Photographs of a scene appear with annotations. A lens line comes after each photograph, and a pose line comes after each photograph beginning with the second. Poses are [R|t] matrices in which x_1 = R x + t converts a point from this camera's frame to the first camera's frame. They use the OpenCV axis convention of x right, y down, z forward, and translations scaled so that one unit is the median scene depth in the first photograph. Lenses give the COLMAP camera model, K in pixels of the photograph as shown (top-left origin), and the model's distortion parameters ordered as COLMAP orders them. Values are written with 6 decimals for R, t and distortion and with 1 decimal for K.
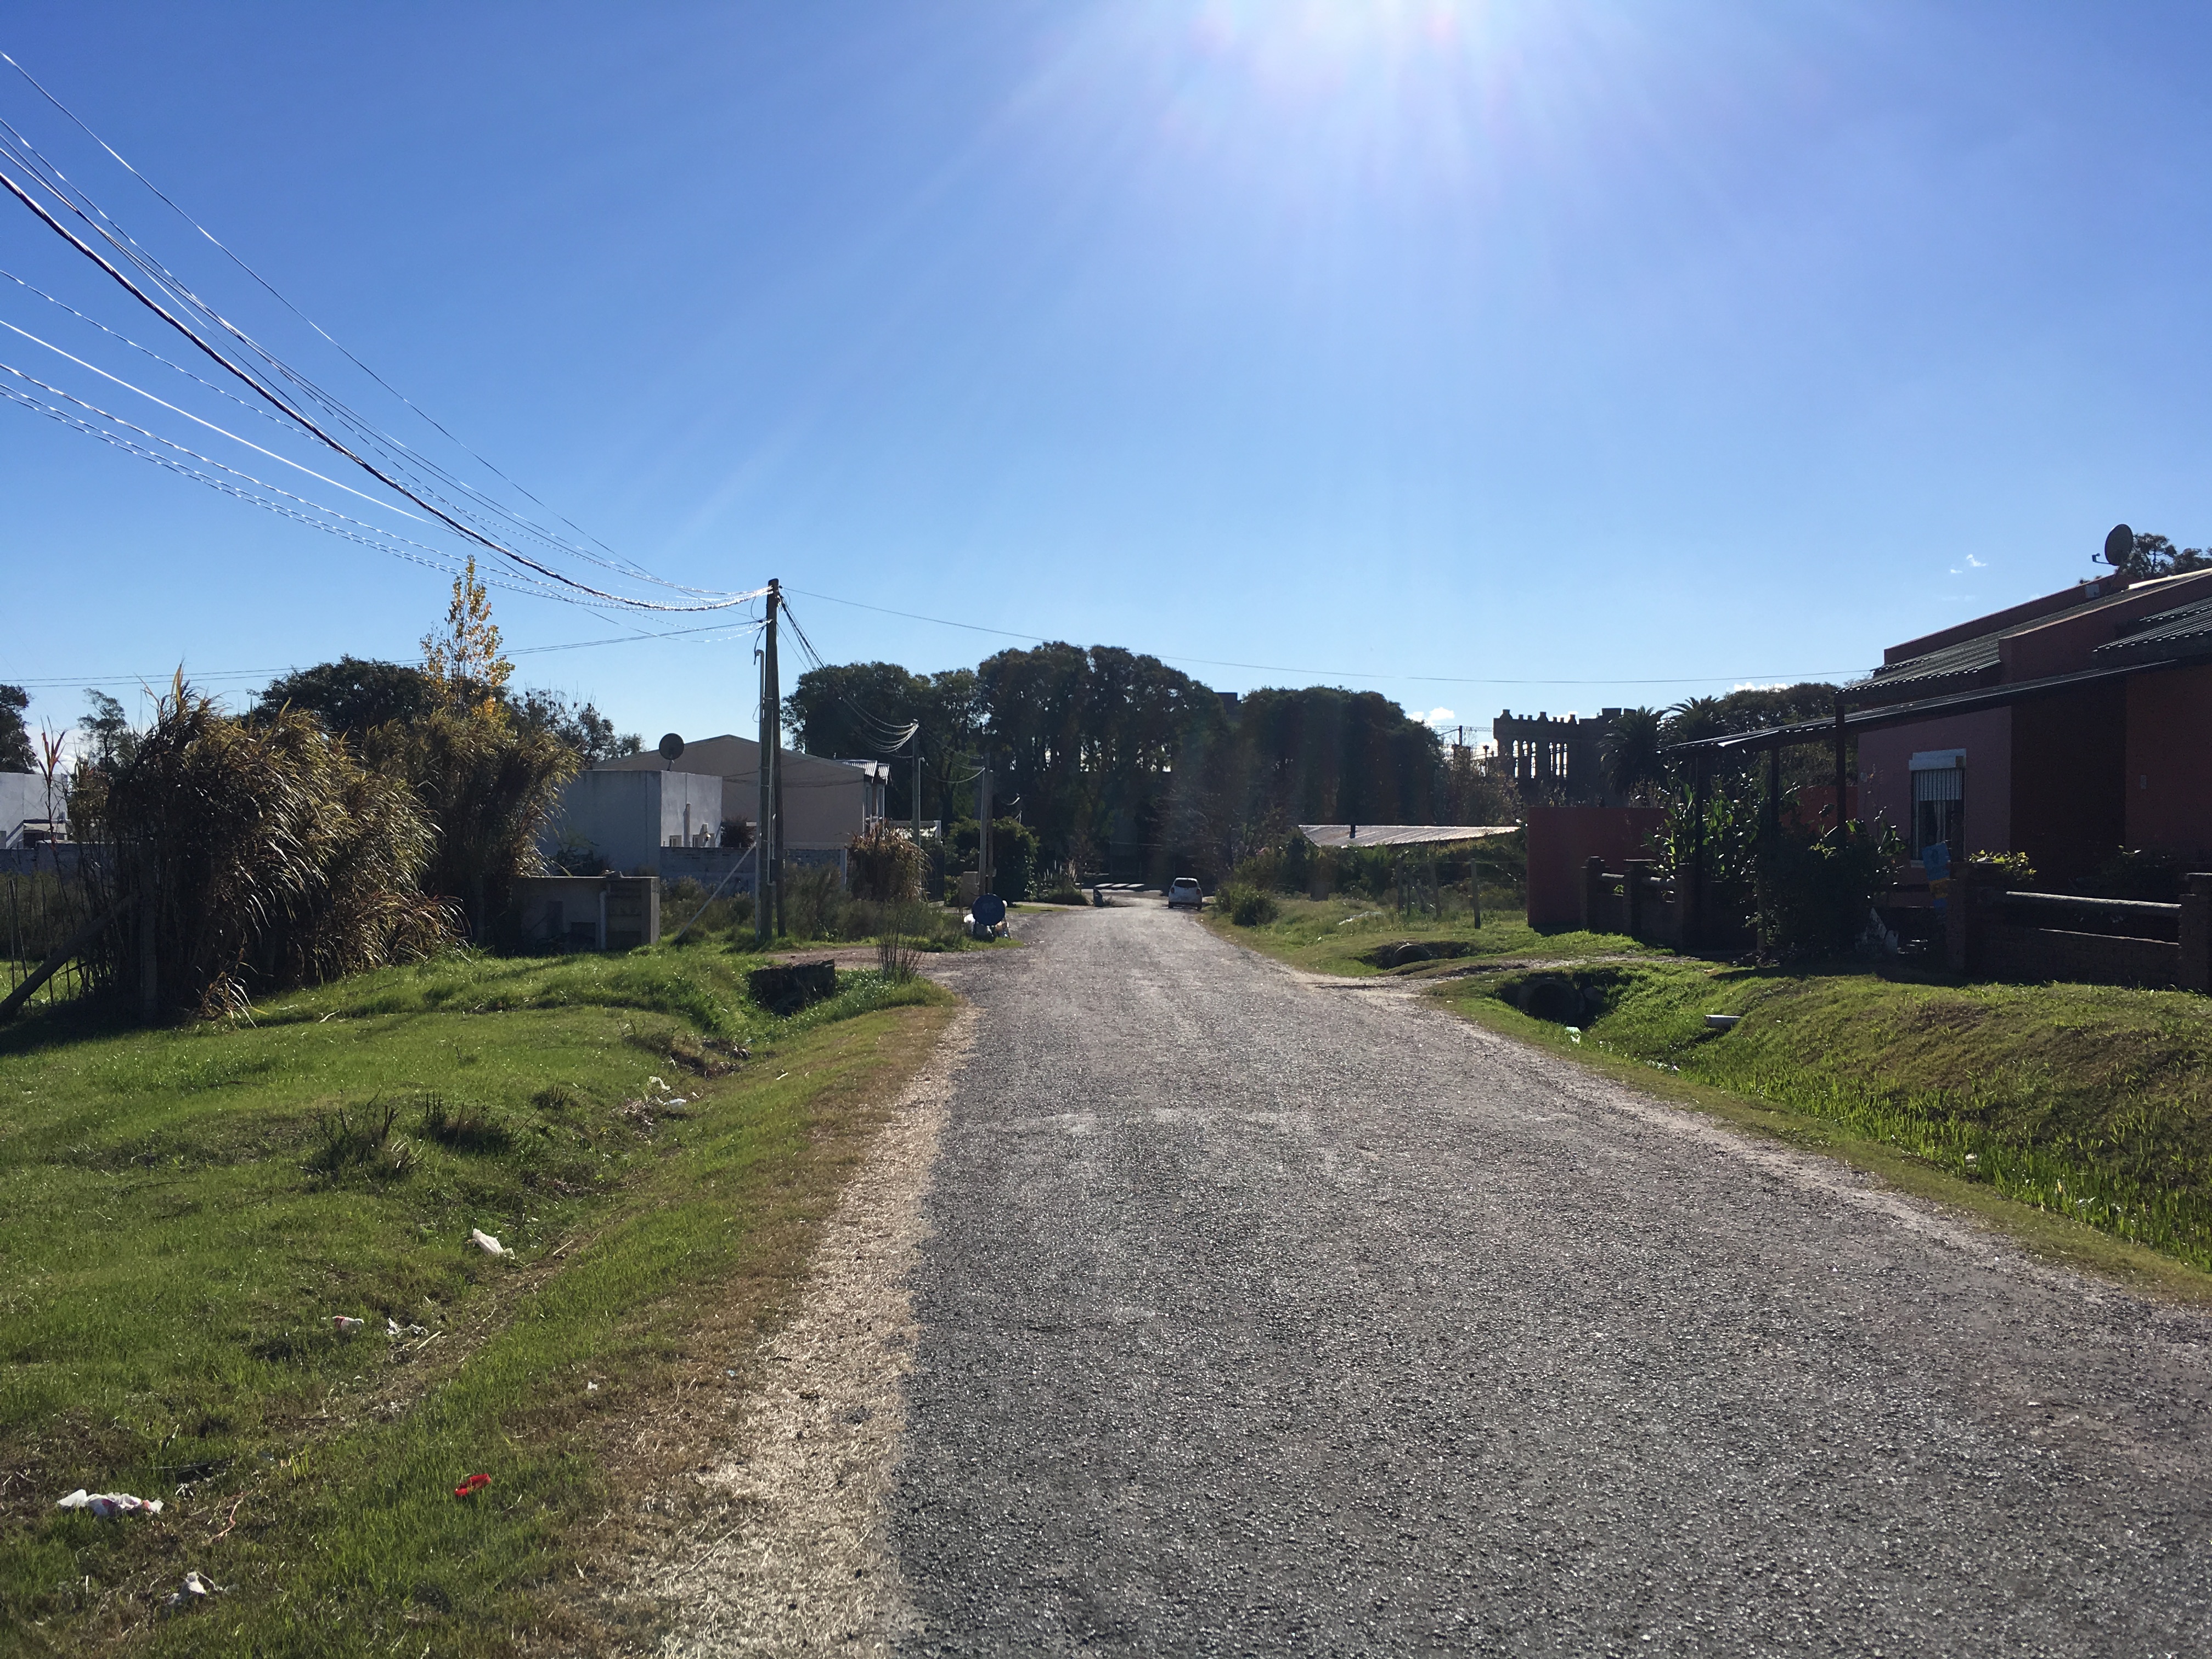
lens RADIAL K [[1930.1, 0, 1101.6], [0, 1930.1, 915.6], [0, 0, 1]] dist [0.038350, -0.003520]
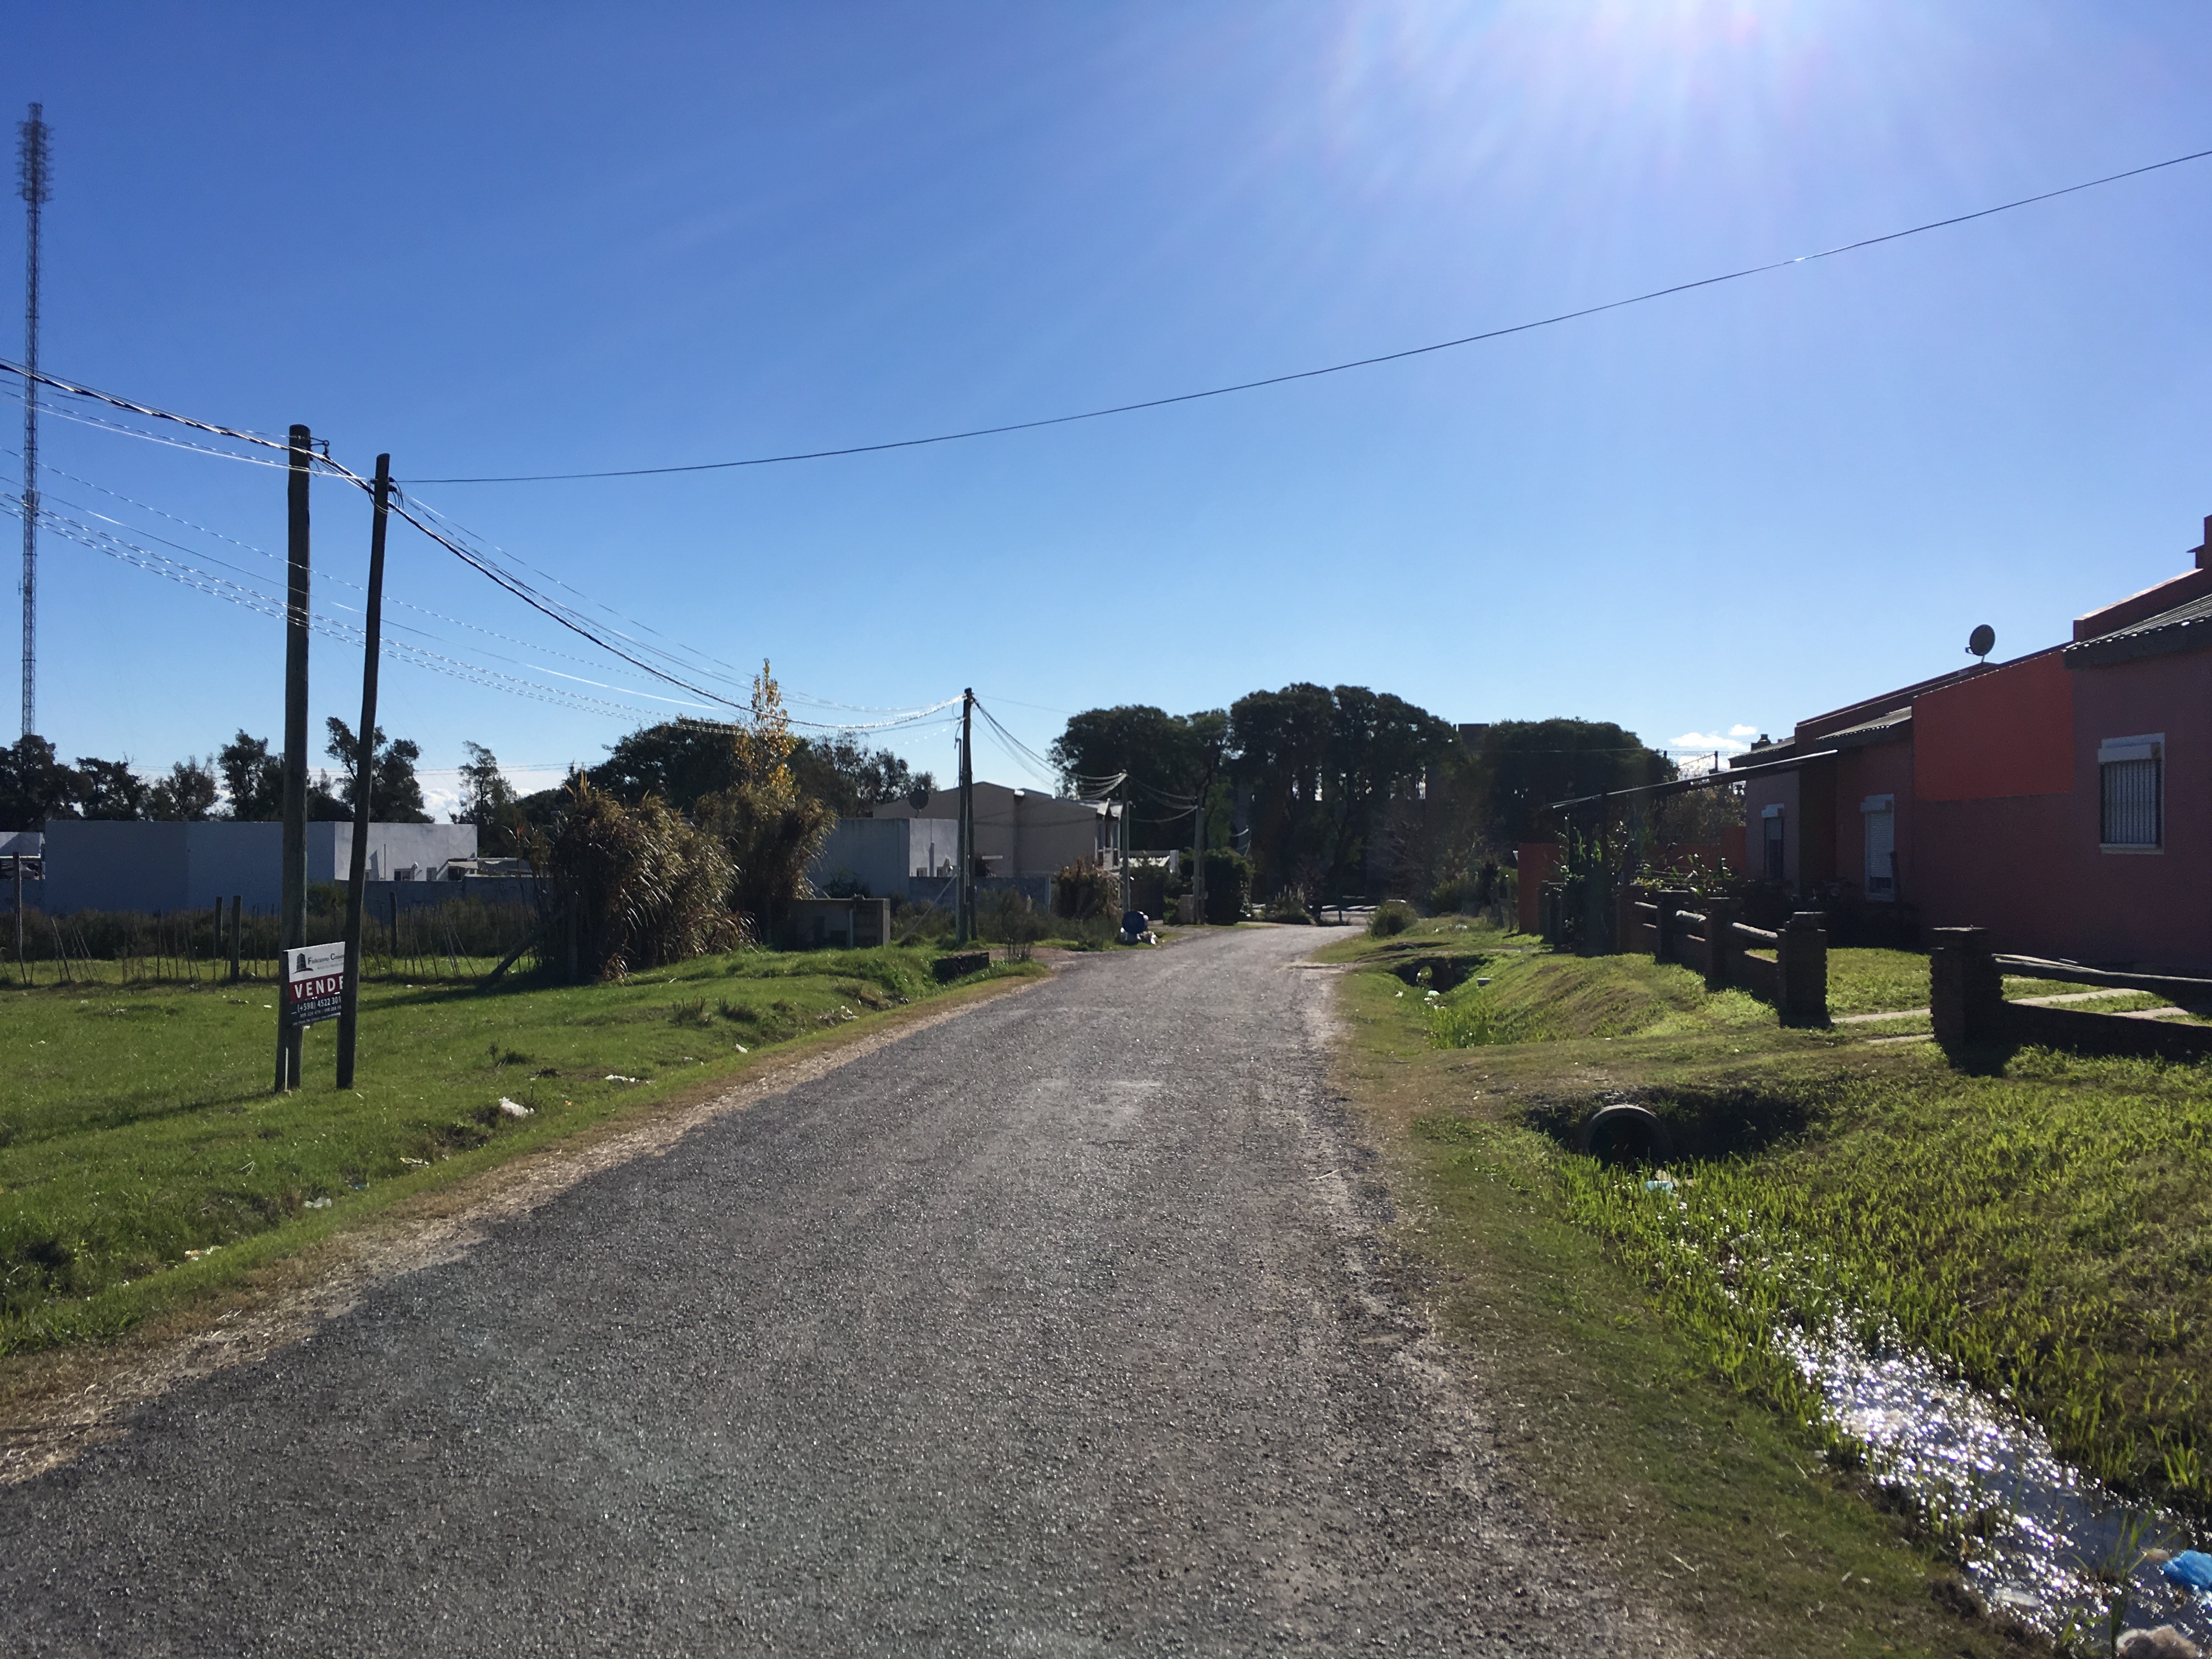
lens RADIAL K [[1881.2, 0, 1096.8], [0, 1881.2, 861.7], [0, 0, 1]] dist [0.034689, -0.005989]
pose [[0.988504, -0.007353, -0.151013, 0.049995], [0.001165, 0.999157, -0.041026, 0.003691], [0.151187, 0.040378, 0.987680, -0.132097]]
